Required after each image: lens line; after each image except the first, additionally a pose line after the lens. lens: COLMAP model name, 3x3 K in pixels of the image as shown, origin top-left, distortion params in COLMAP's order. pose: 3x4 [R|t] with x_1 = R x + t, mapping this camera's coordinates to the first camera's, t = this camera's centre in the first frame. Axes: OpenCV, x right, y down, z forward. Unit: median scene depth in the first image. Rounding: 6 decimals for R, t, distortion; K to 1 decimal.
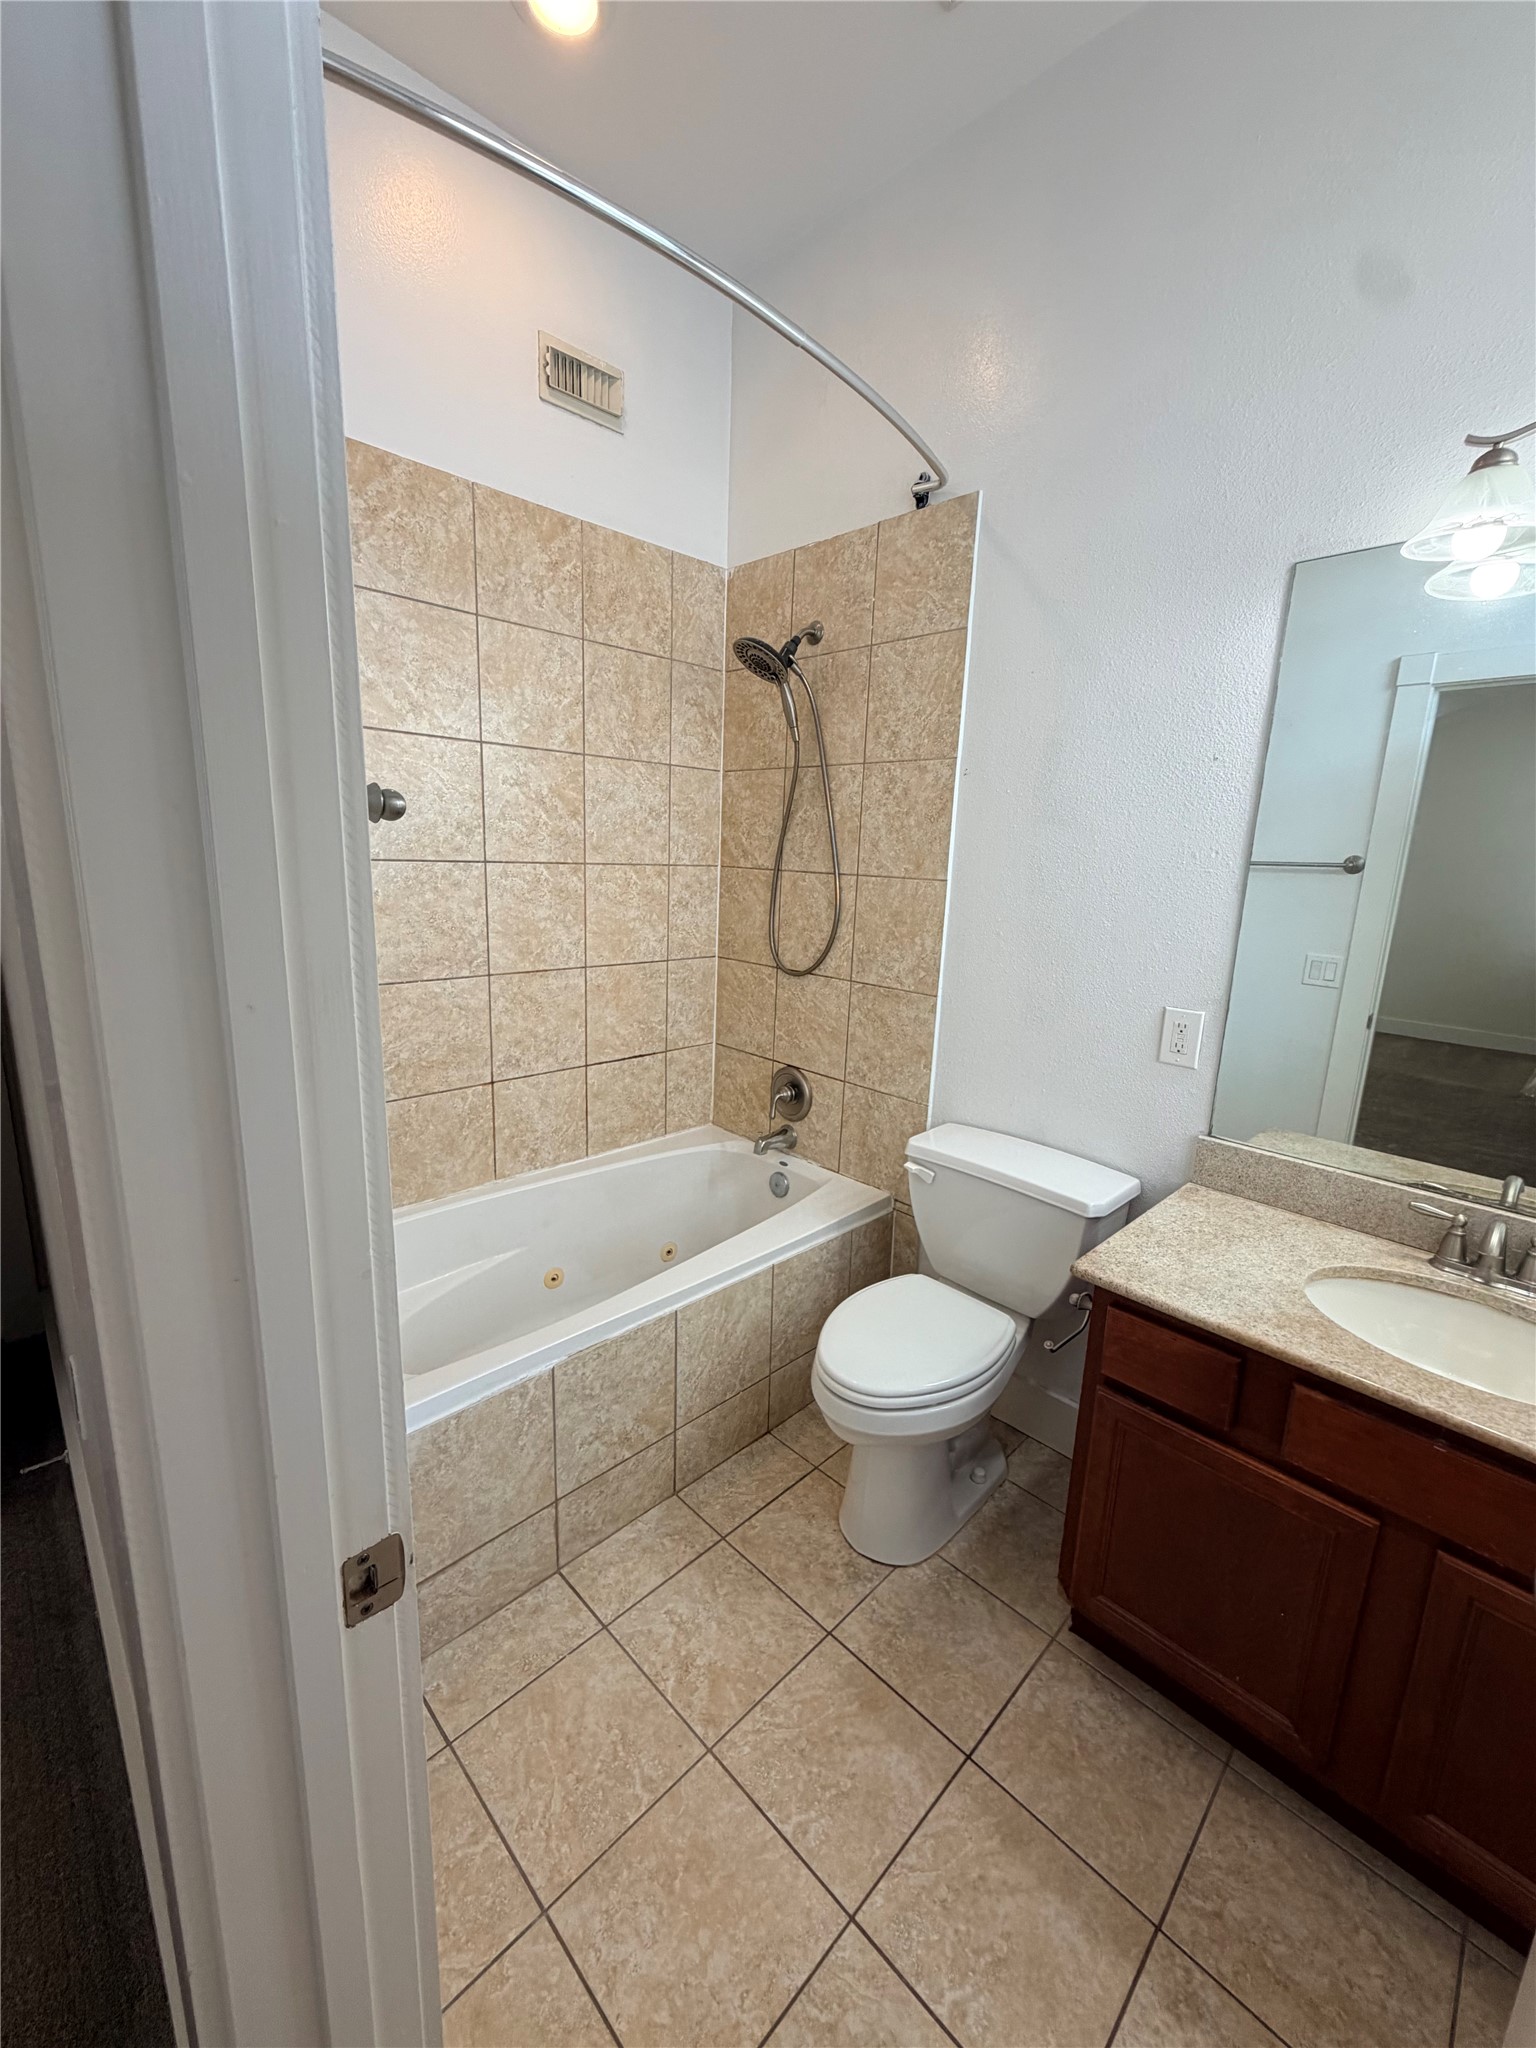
lens RADIAL K [[821.1, 0, 769.5], [0, 821.1, 1020.0], [0, 0, 1]] dist [0.000991, 0.000171]
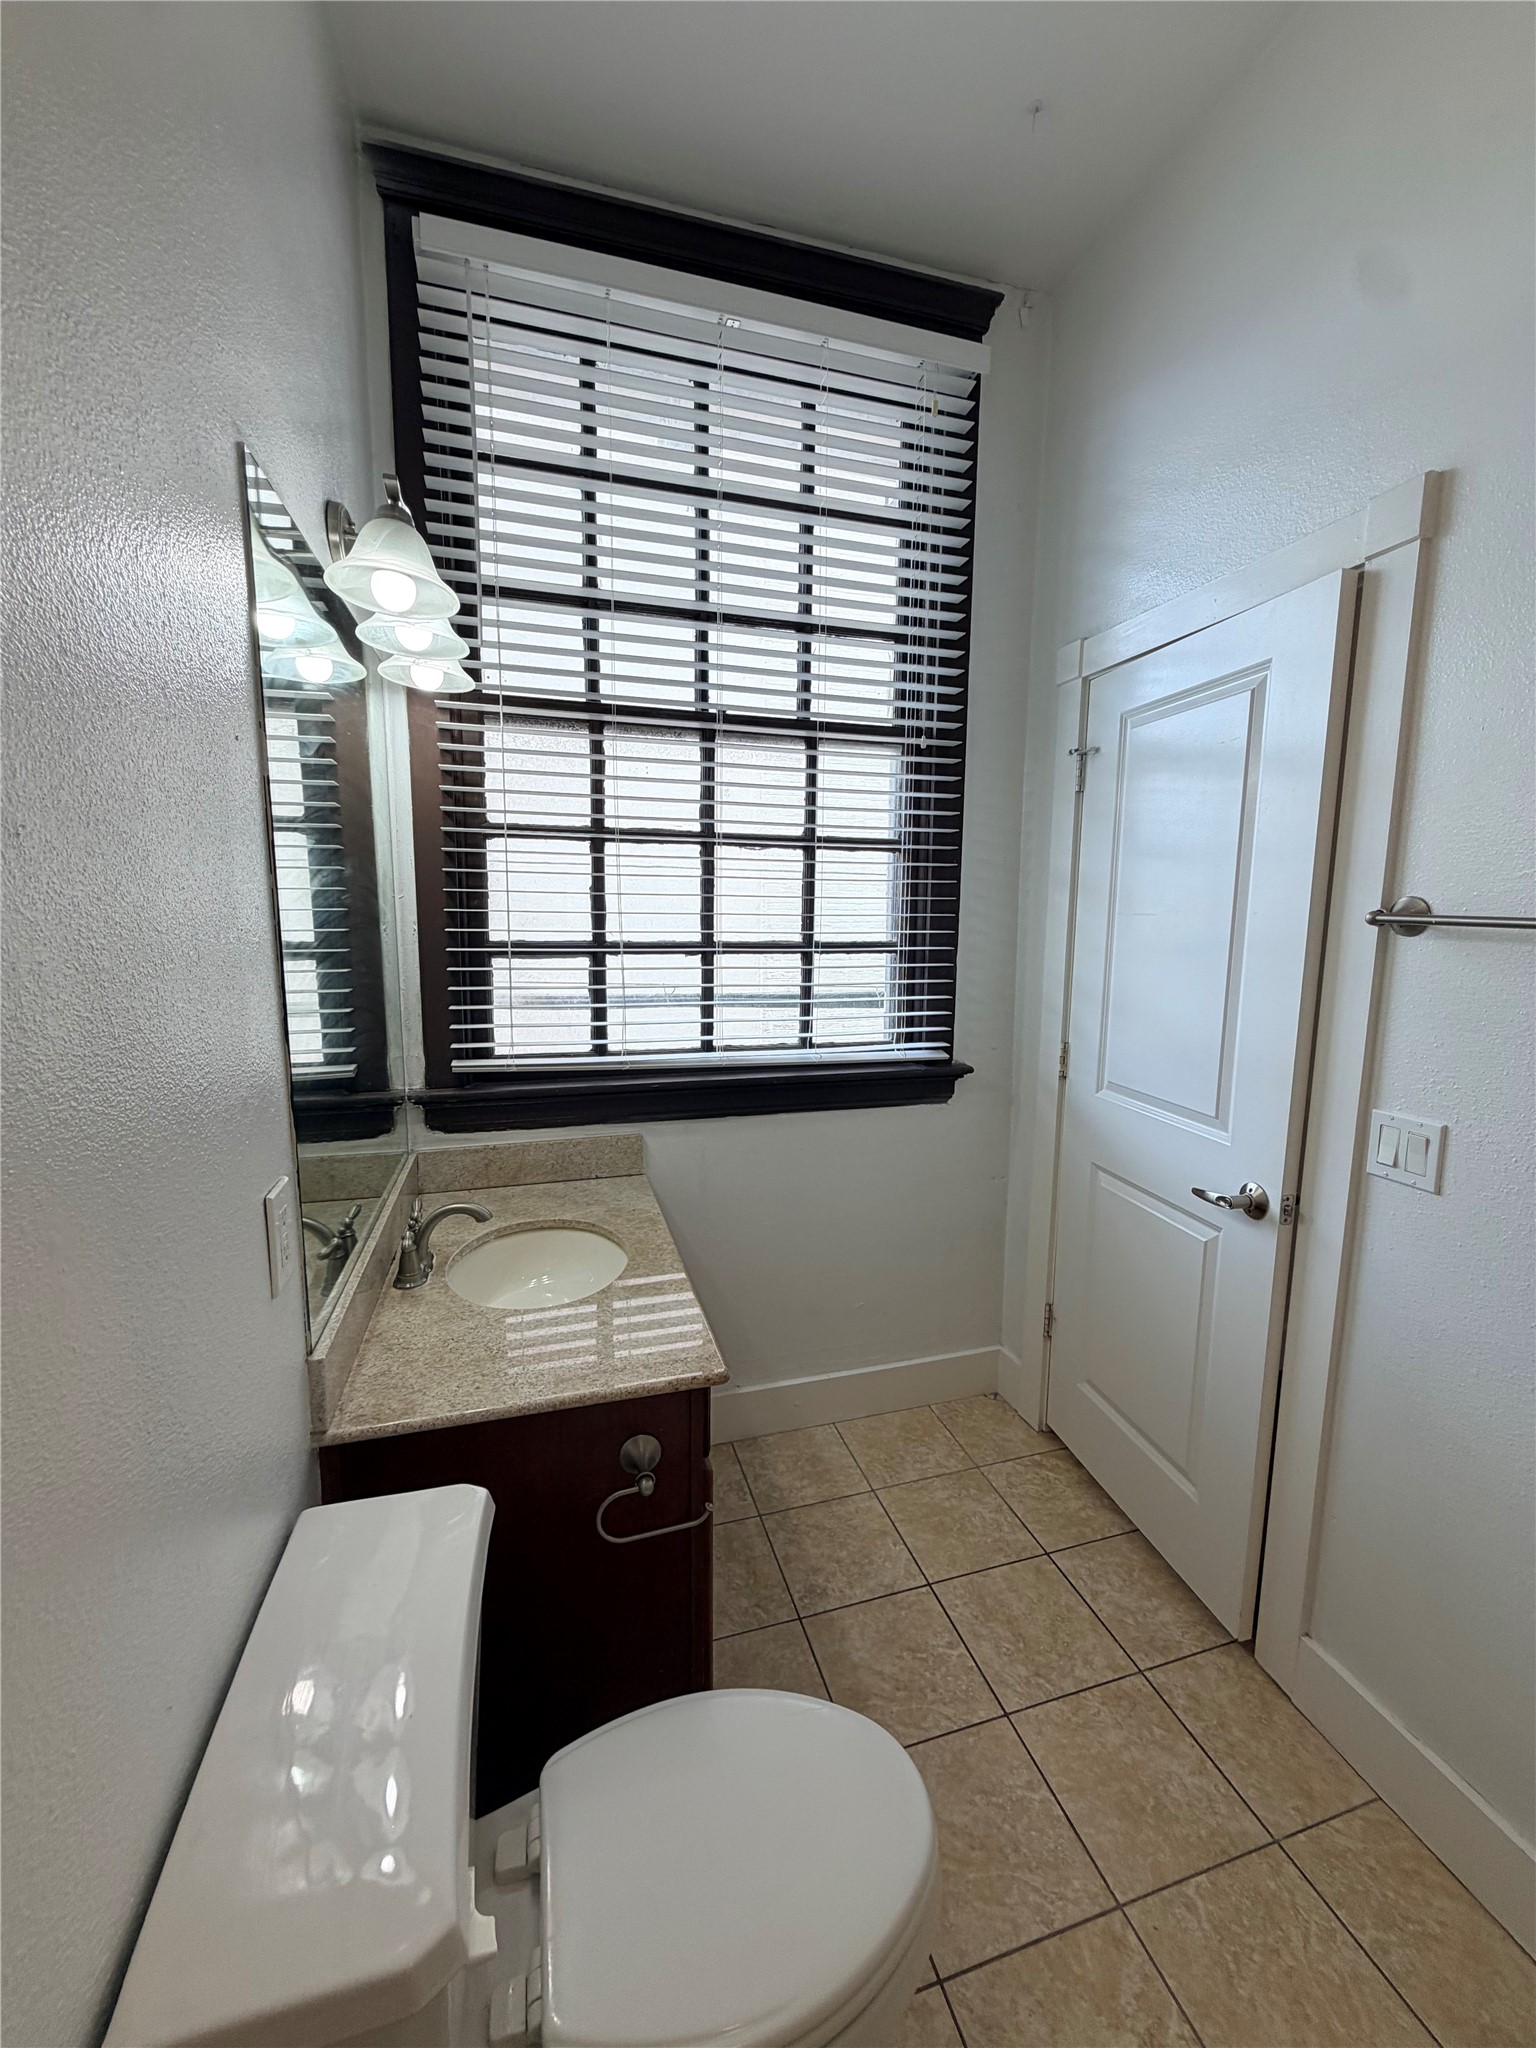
lens RADIAL K [[821.1, 0, 768.9], [0, 821.1, 1014.5], [0, 0, 1]] dist [0.000991, 0.000171]
pose [[-0.880030, -0.110418, 0.461904, -0.043685], [0.054586, 0.942634, 0.329336, -0.377384], [-0.471771, 0.315039, -0.823519, 1.655310]]
